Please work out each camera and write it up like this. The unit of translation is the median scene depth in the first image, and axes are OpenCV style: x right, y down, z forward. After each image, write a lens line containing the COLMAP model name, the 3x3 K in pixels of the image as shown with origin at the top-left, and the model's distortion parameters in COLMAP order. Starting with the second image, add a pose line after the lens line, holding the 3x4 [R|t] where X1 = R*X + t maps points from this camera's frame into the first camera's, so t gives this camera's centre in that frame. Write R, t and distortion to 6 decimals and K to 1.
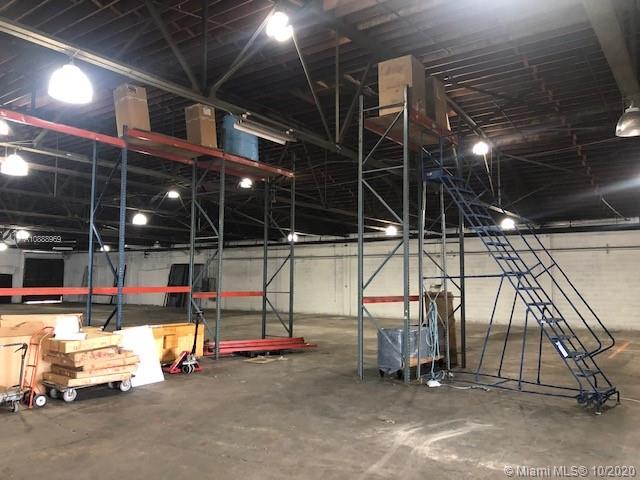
lens RADIAL K [[526.3, 0, 322.2], [0, 526.3, 238.8], [0, 0, 1]] dist [0.031075, -0.016846]
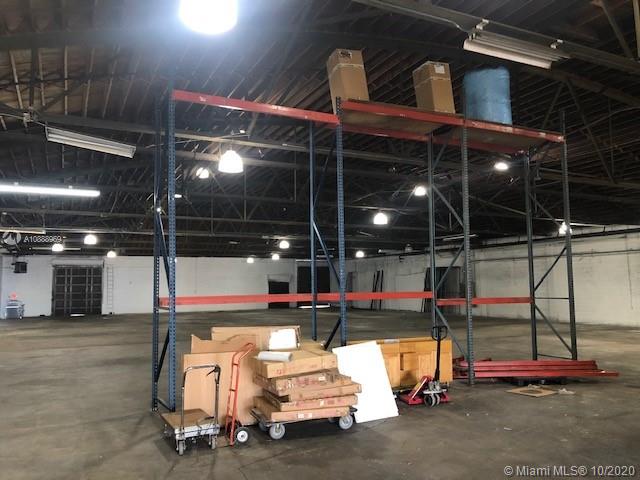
lens RADIAL K [[526.3, 0, 321.7], [0, 526.3, 237.4], [0, 0, 1]] dist [0.031075, -0.016846]
pose [[0.883504, -0.060091, -0.464554, -0.020882], [0.054862, 0.998186, -0.024780, 0.018606], [0.465201, -0.003593, 0.885198, 0.209940]]
